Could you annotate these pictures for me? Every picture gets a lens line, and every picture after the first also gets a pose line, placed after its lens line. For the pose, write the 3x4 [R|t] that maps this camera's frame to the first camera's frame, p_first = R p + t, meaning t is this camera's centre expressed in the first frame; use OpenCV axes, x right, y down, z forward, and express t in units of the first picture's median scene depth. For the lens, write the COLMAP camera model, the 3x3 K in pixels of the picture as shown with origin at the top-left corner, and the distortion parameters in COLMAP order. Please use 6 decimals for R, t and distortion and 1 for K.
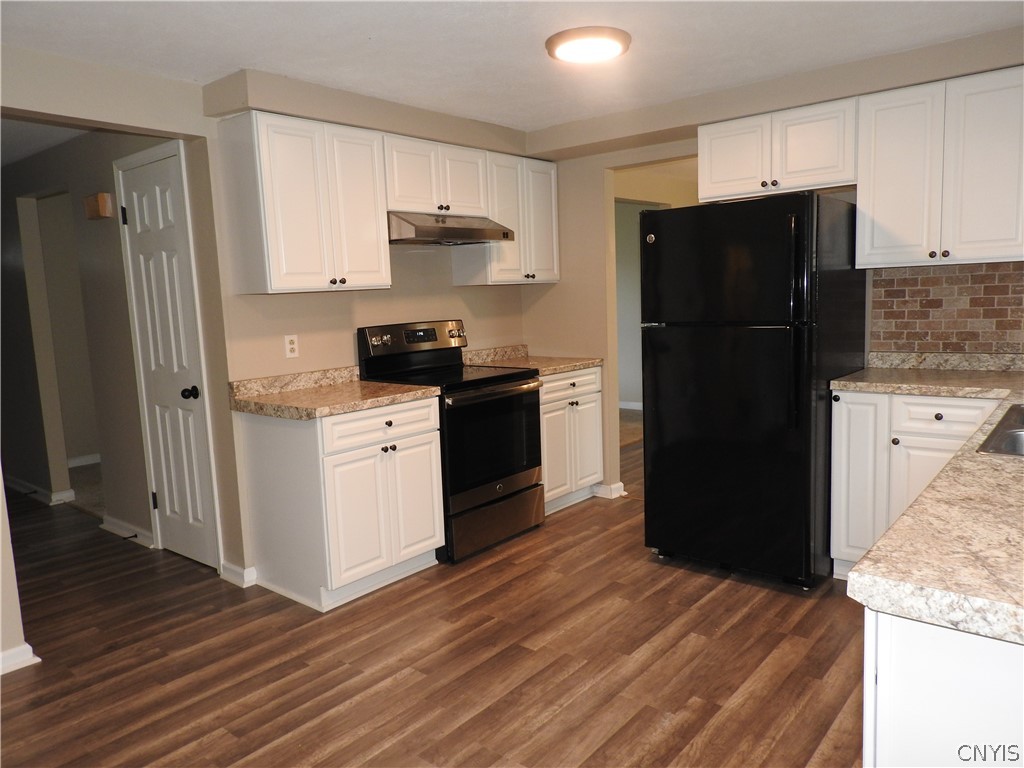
lens RADIAL K [[721.3, 0, 512.0], [0, 721.3, 384.0], [0, 0, 1]] dist [-0.000768, -0.003157]
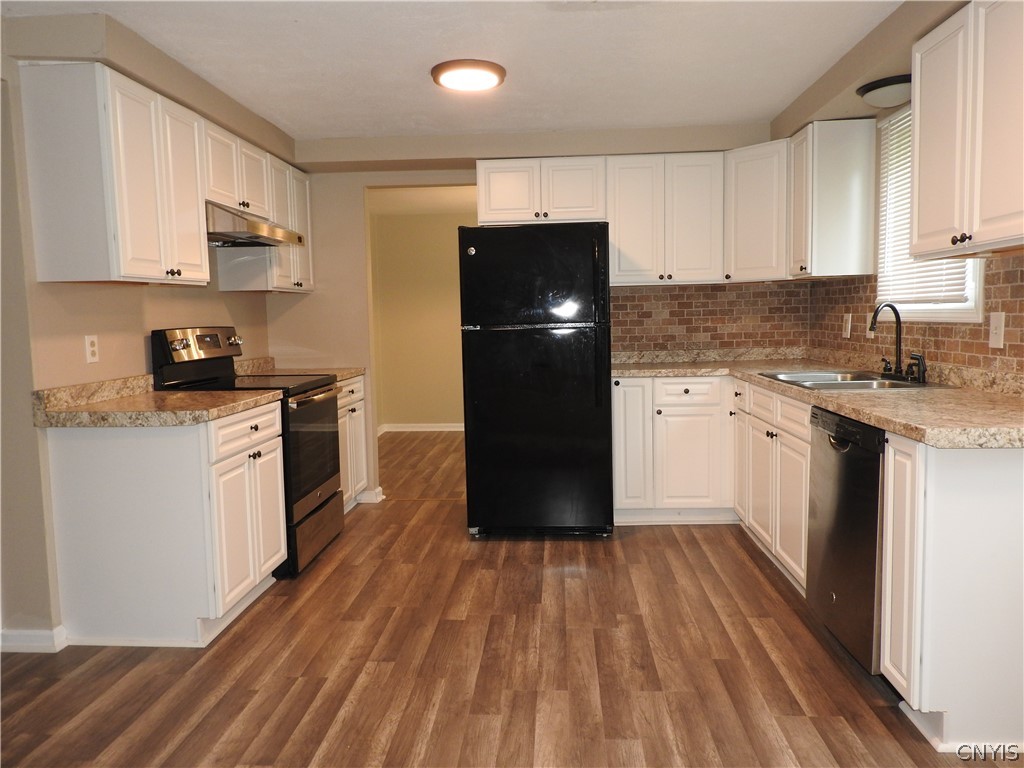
lens RADIAL K [[721.3, 0, 512.0], [0, 721.3, 384.0], [0, 0, 1]] dist [-0.000768, -0.003157]
pose [[0.810157, -0.031885, 0.585345, -0.433291], [0.061620, 0.997620, -0.030943, 0.046722], [-0.582965, 0.061138, 0.810193, 0.054979]]
